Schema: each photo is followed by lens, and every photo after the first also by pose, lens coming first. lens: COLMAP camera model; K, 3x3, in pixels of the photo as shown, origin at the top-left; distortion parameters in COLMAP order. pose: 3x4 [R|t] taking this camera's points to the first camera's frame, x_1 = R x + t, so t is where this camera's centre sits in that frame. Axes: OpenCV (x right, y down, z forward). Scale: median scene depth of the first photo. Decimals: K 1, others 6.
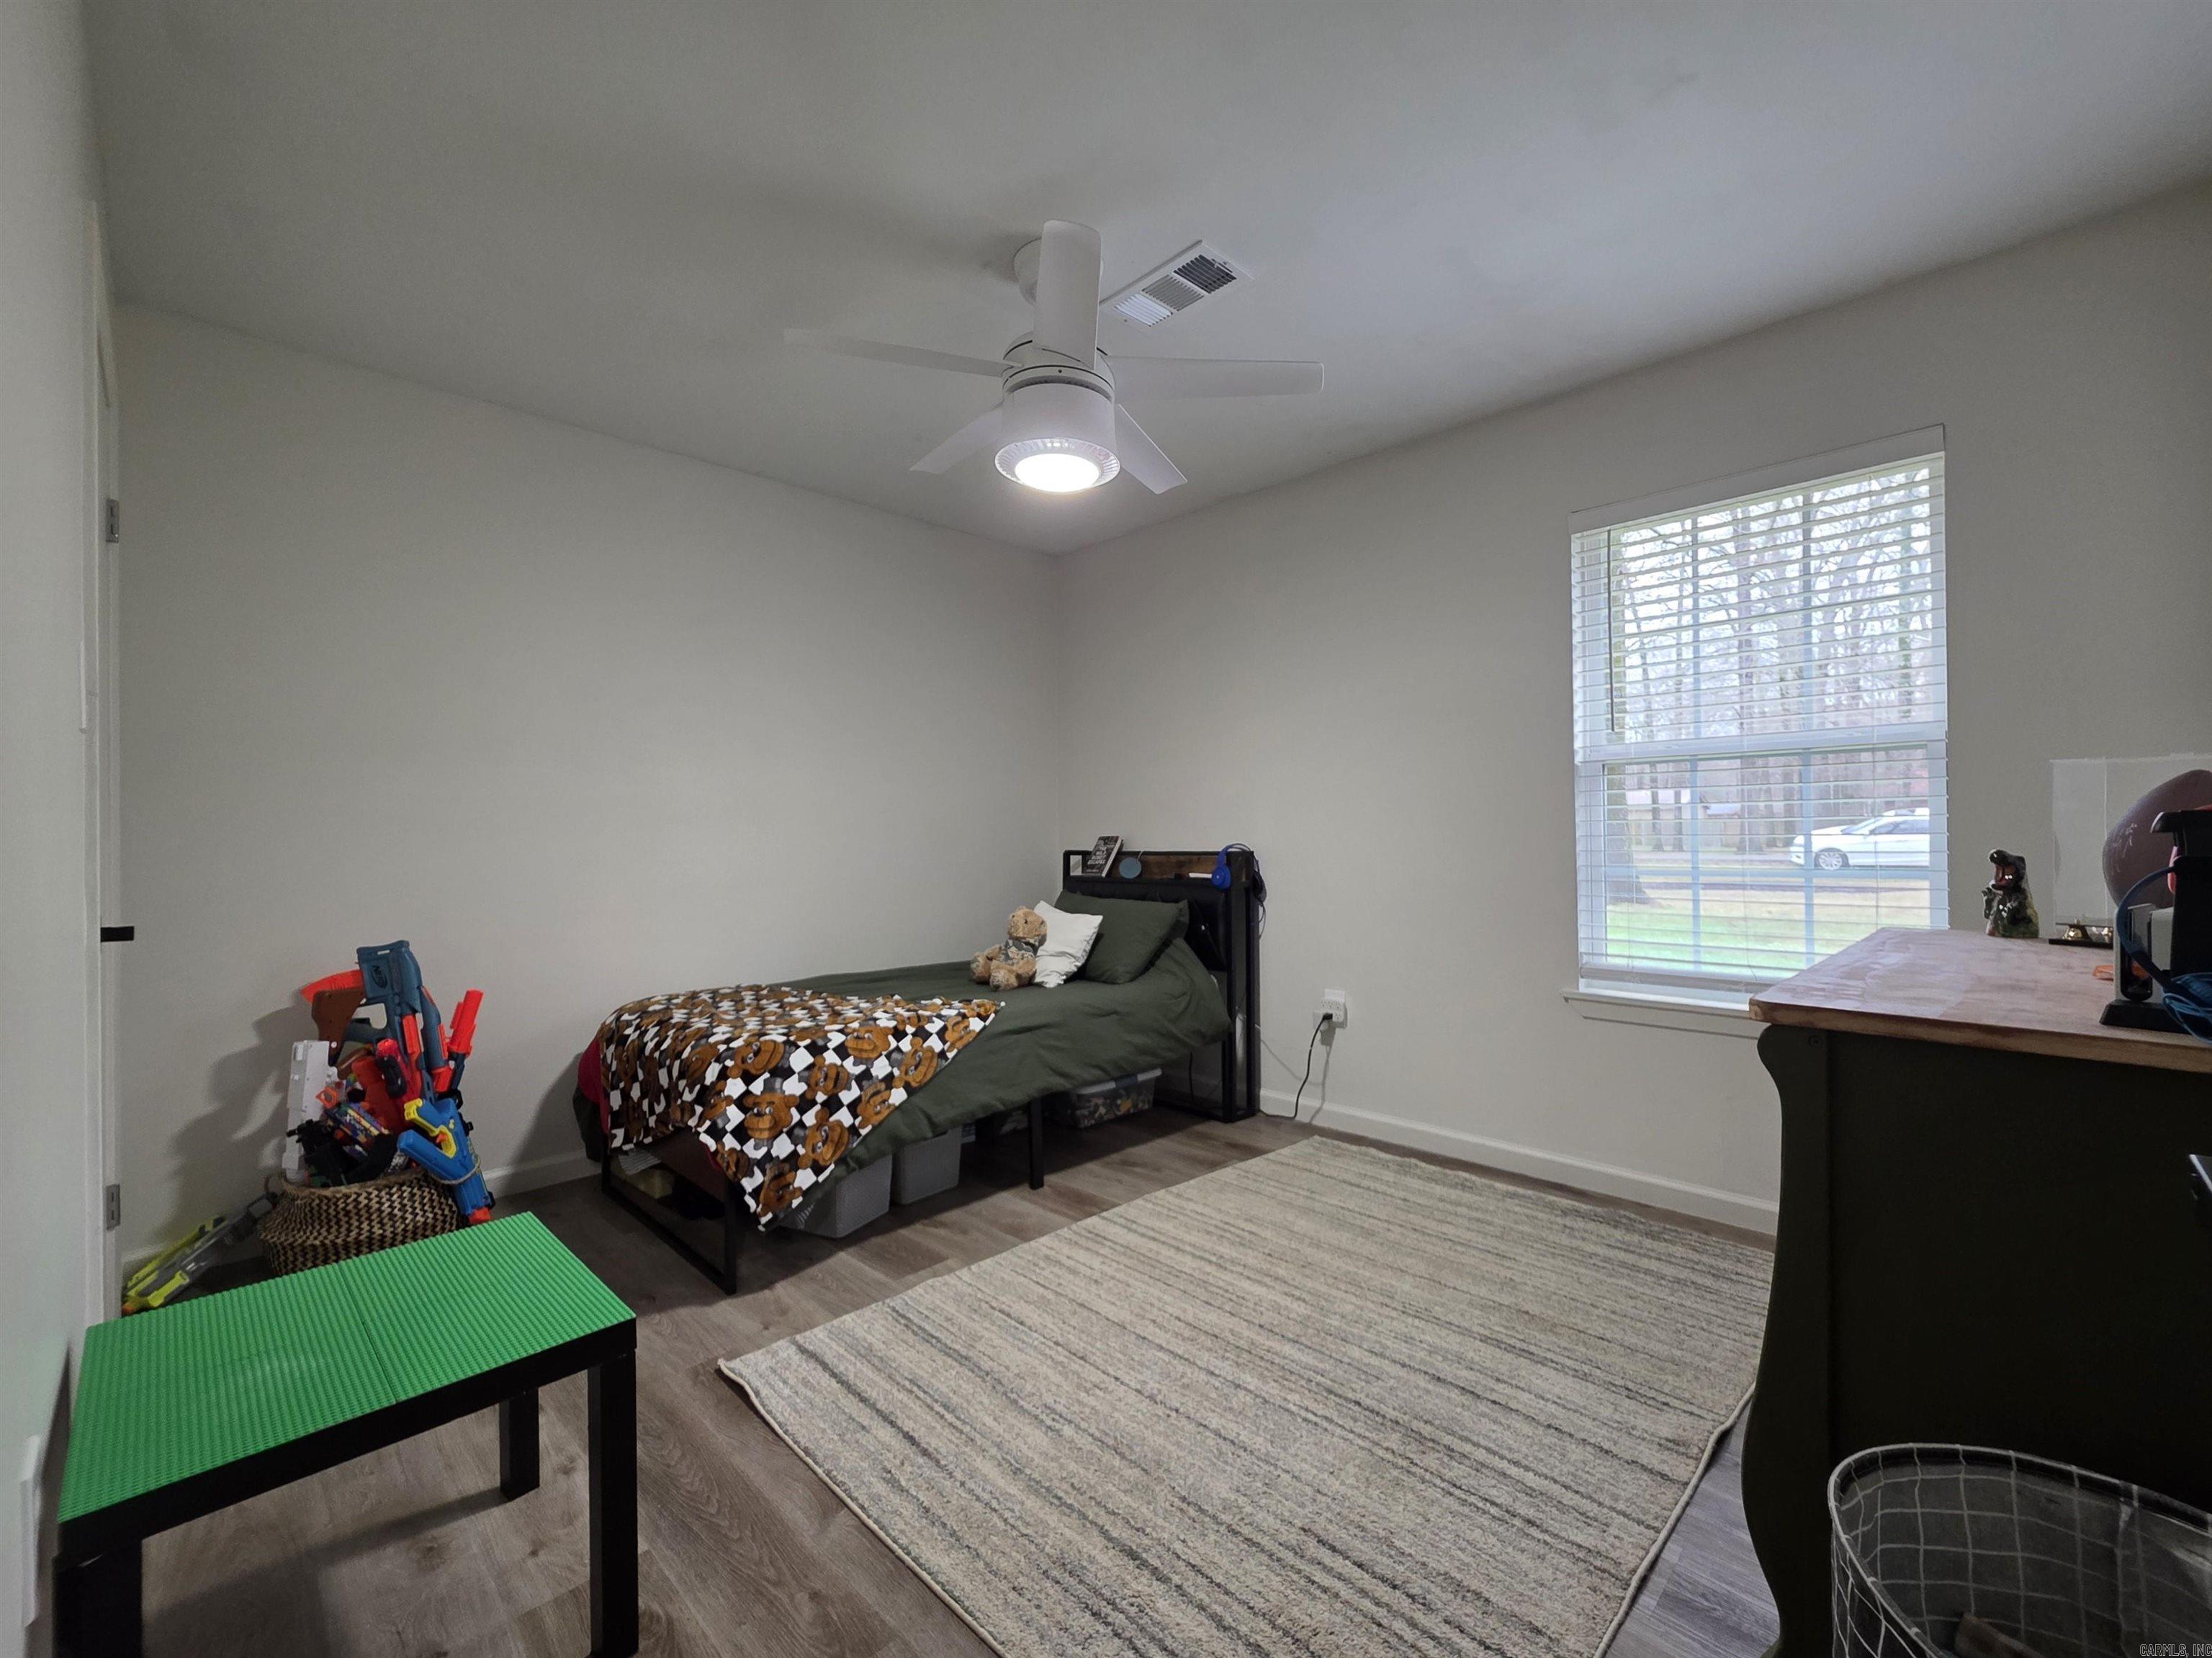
lens RADIAL K [[939.5, 0, 1110.5], [0, 939.5, 836.9], [0, 0, 1]] dist [0.001948, -0.000020]
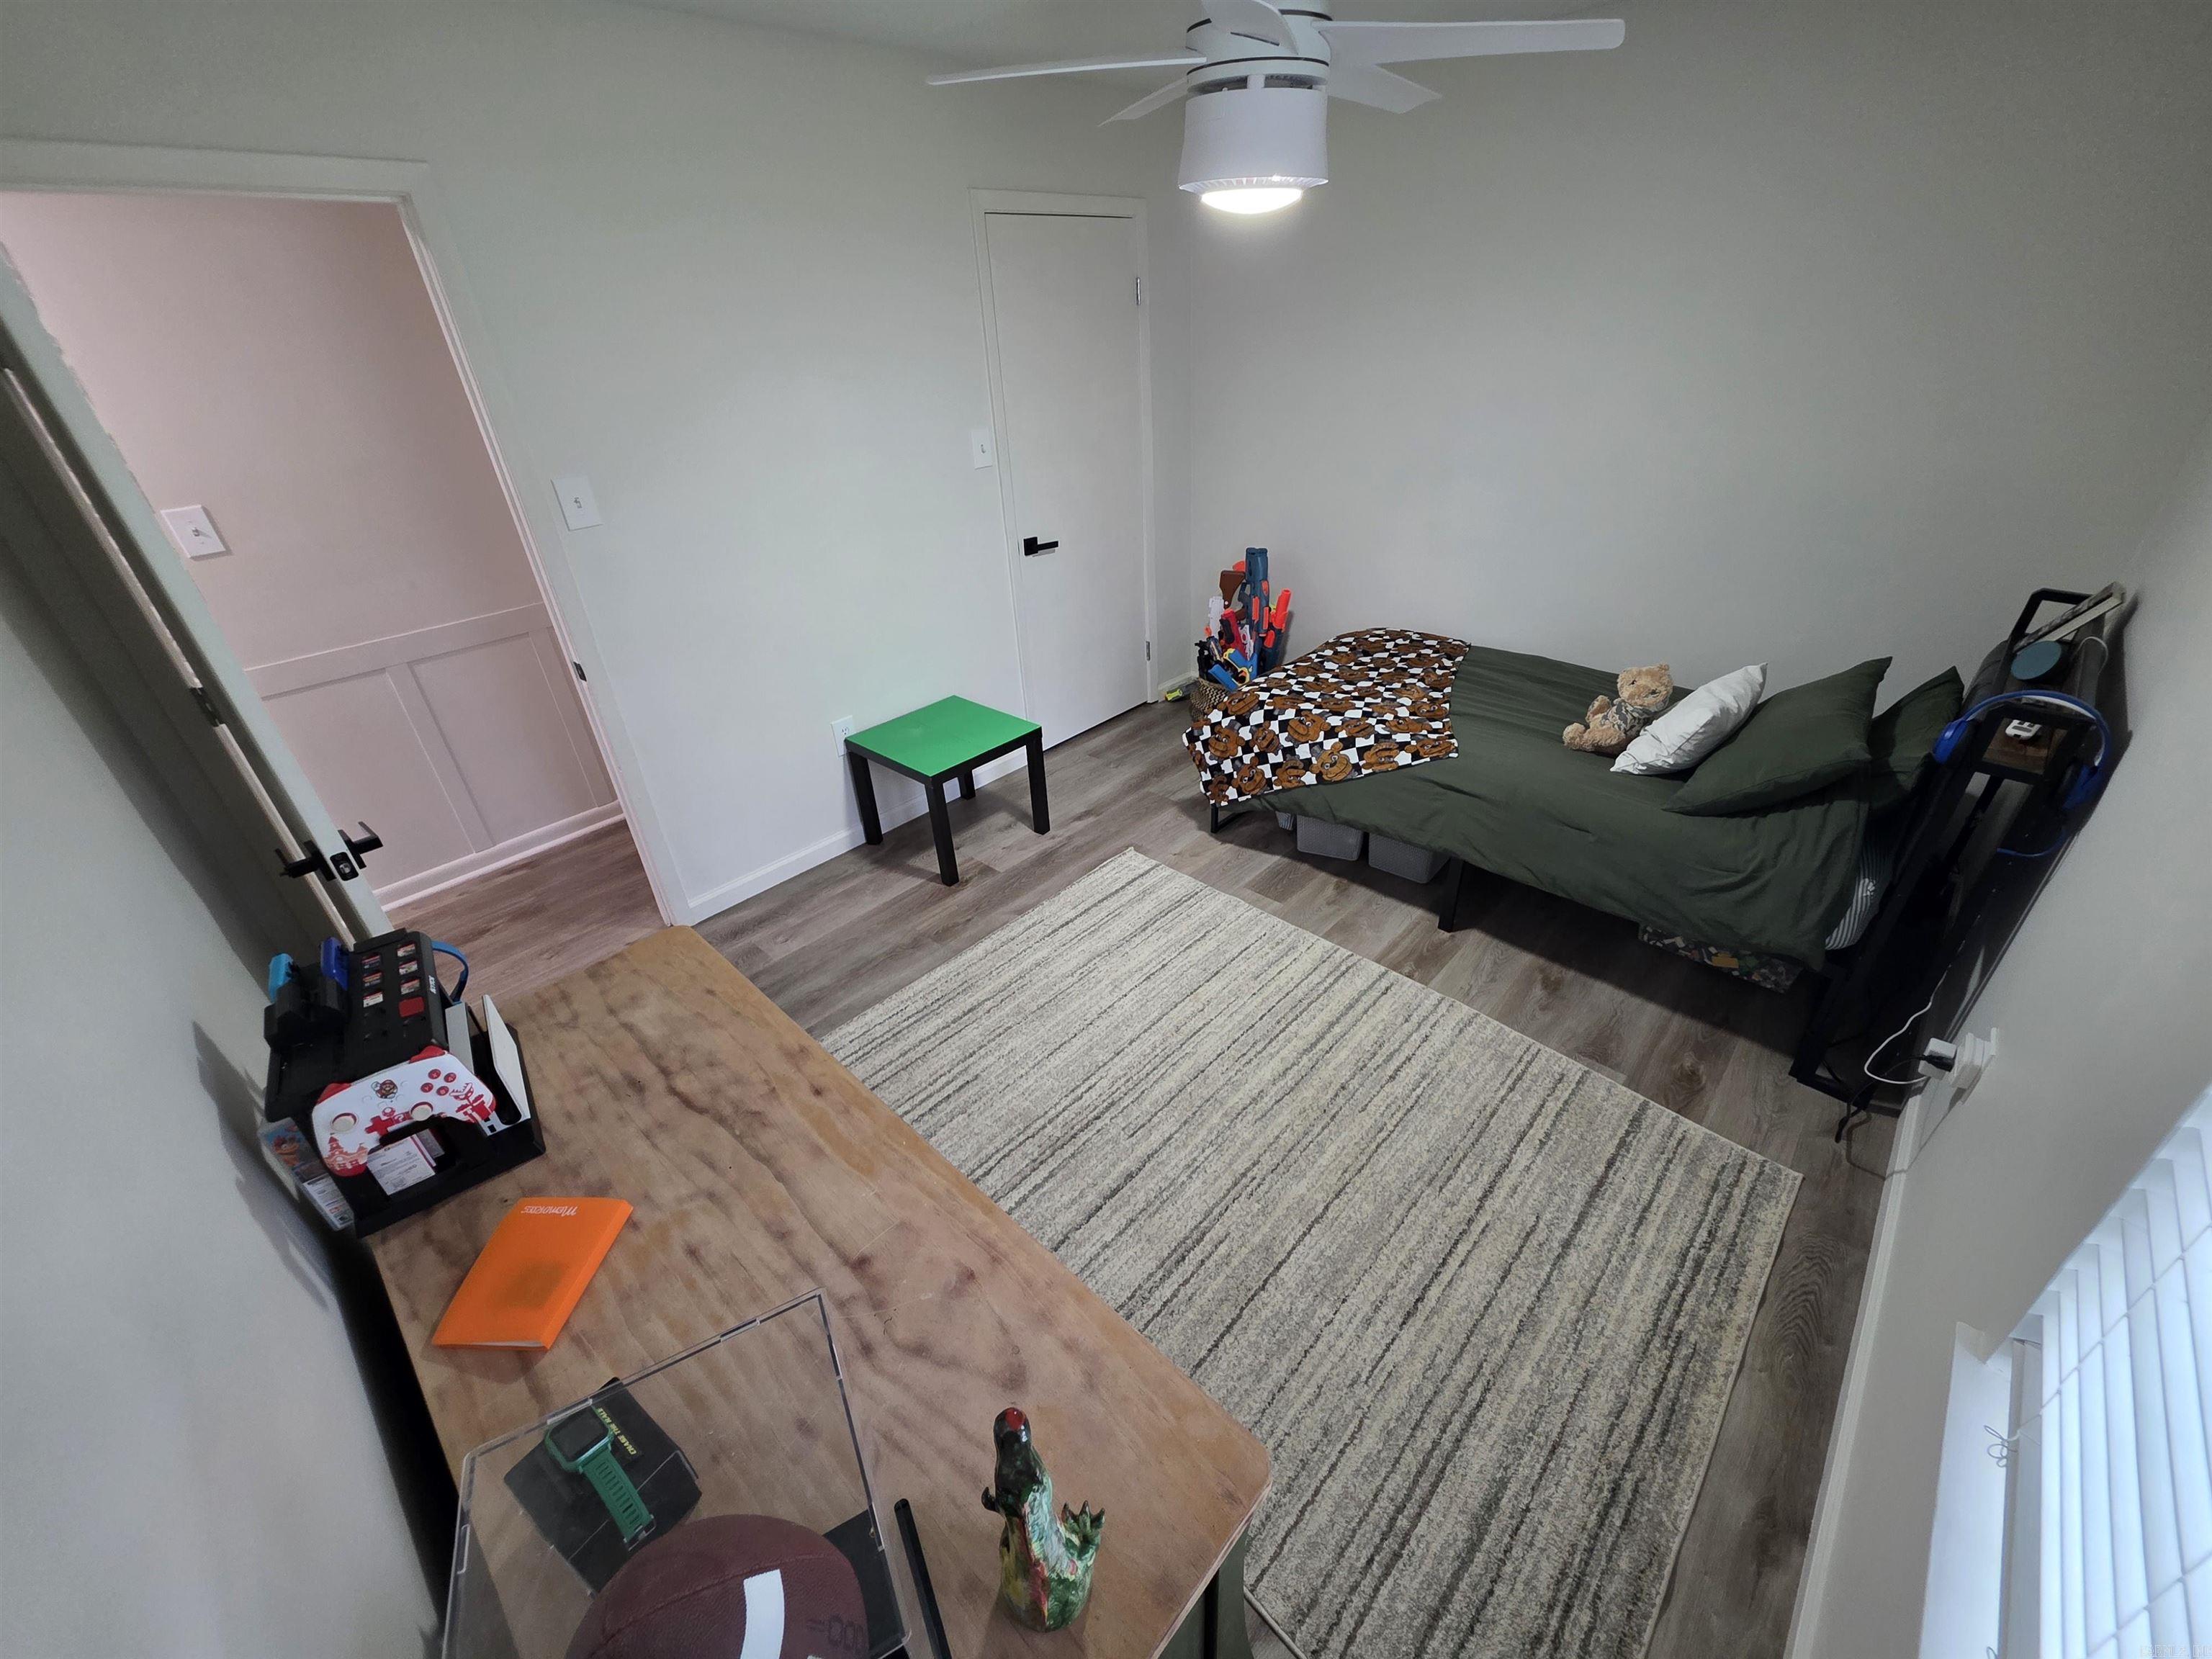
lens RADIAL K [[881.8, 0, 1105.8], [0, 881.8, 823.2], [0, 0, 1]] dist [0.002164, 0.000181]
pose [[0.029970, 0.513902, -0.857325, 0.824417], [0.048210, 0.855969, 0.514774, -0.296117], [0.998388, -0.056759, 0.000879, 0.758593]]
